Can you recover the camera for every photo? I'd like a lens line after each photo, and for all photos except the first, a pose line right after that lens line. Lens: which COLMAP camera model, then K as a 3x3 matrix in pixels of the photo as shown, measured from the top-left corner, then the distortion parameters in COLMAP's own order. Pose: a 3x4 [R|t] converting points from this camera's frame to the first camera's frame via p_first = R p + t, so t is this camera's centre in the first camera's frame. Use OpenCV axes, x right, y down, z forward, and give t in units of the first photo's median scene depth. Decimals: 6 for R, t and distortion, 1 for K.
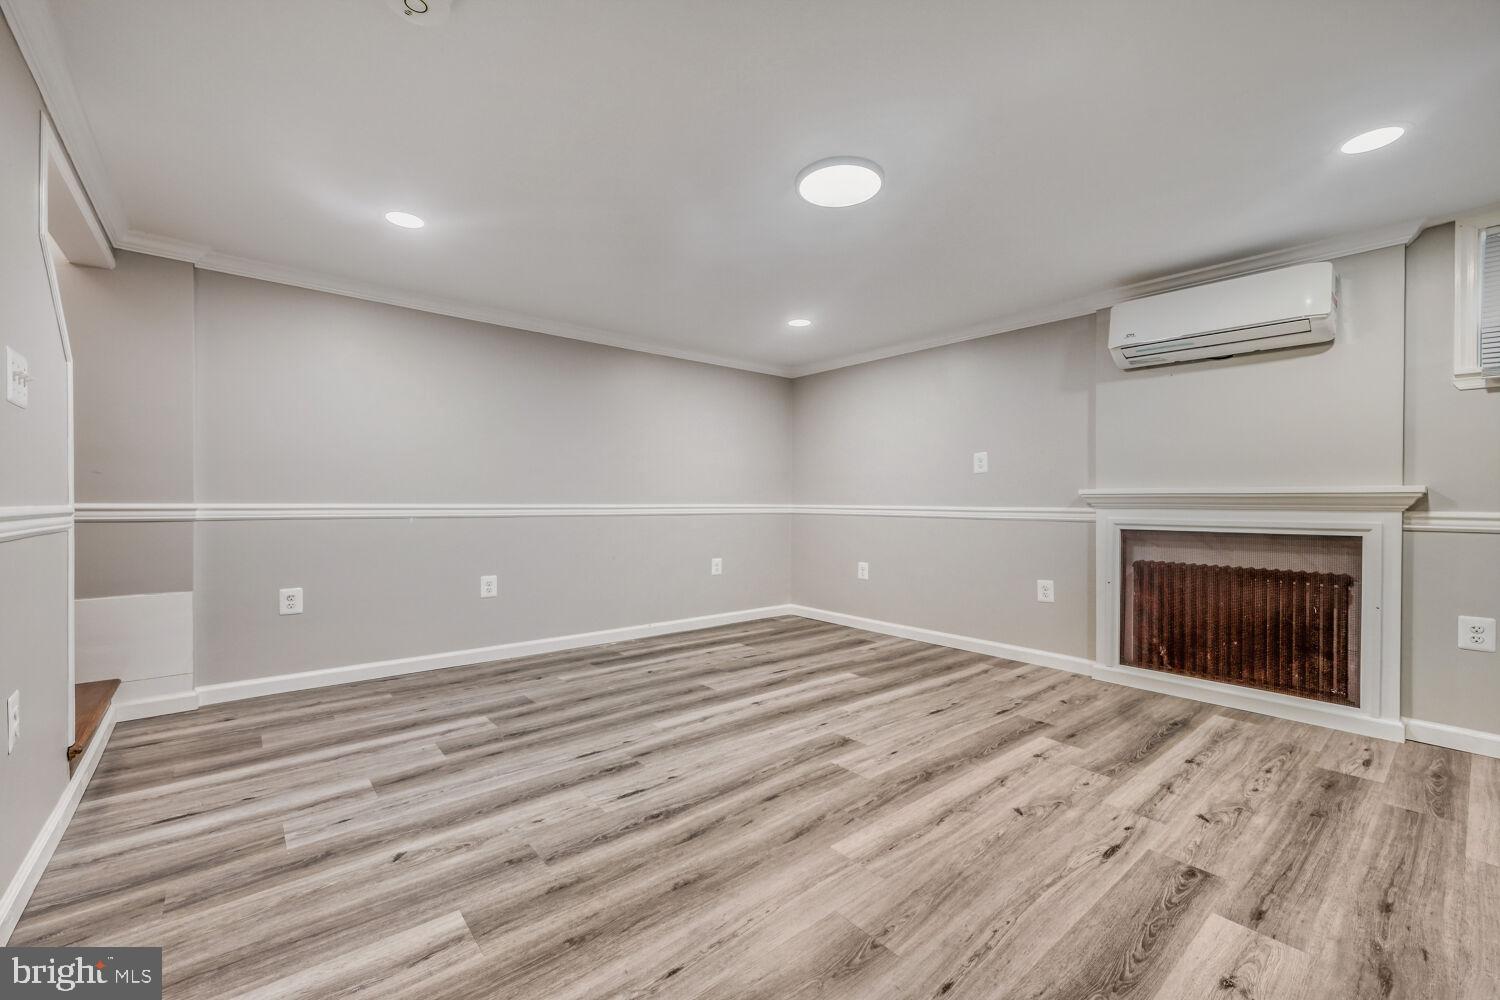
lens RADIAL K [[603.5, 0, 755.8], [0, 603.5, 508.2], [0, 0, 1]] dist [0.000139, 0.000152]
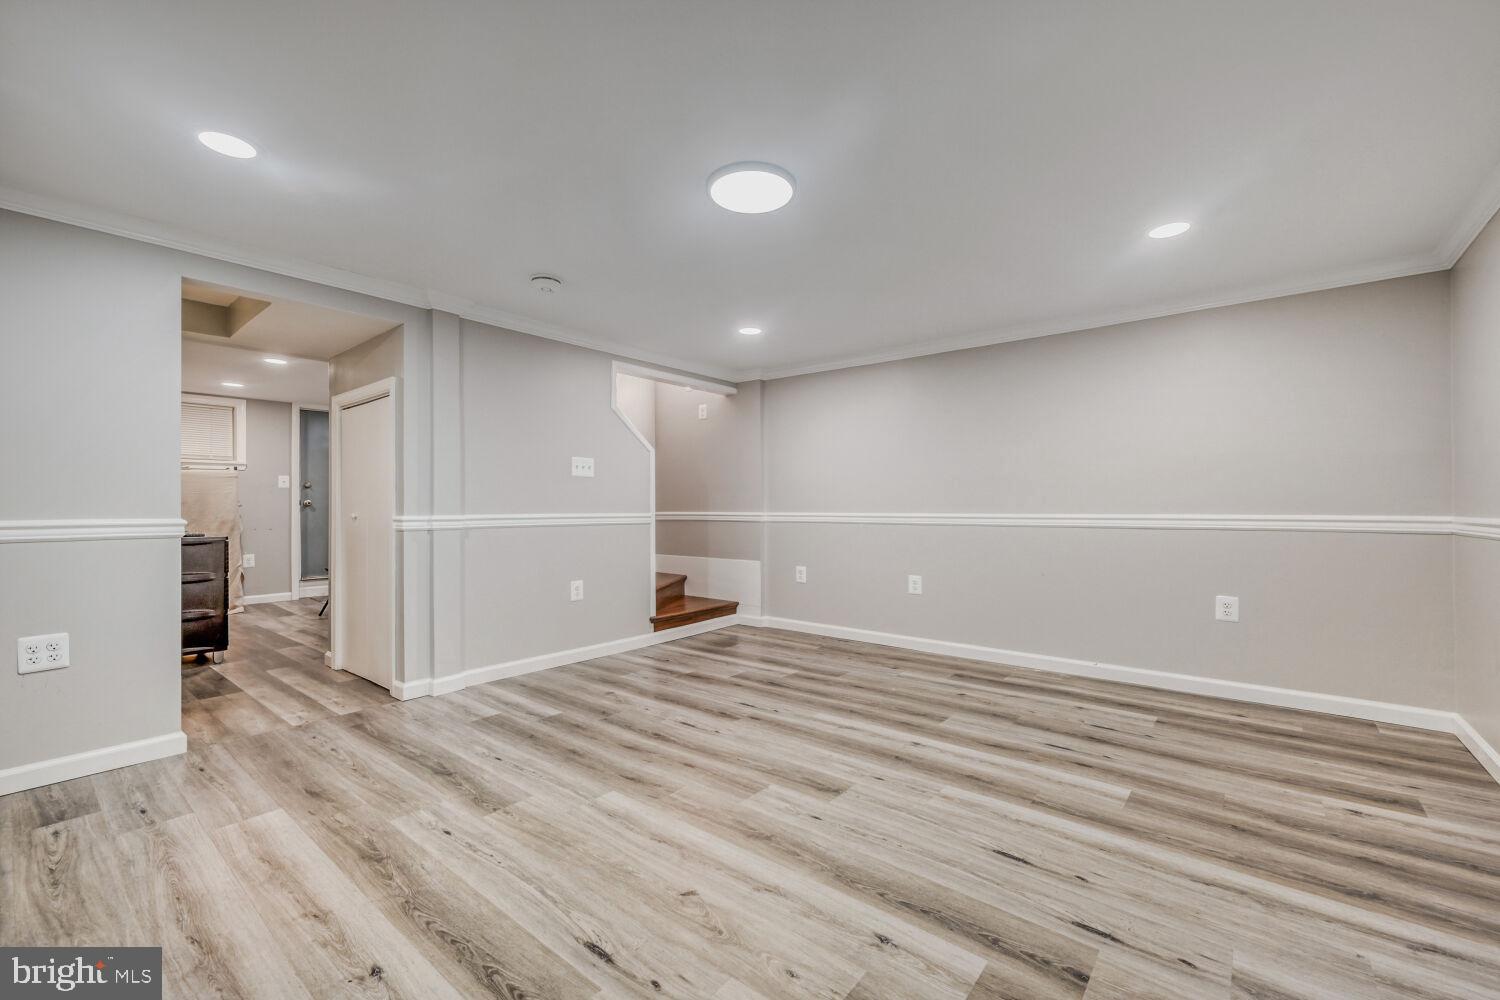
lens RADIAL K [[607.1, 0, 750.0], [0, 607.1, 495.7], [0, 0, 1]] dist [0.000677, -0.000036]
pose [[0.200708, -0.025493, -0.979319, 0.895554], [-0.008357, 0.999580, -0.027733, -0.007646], [0.979615, 0.013750, 0.200411, 0.643494]]
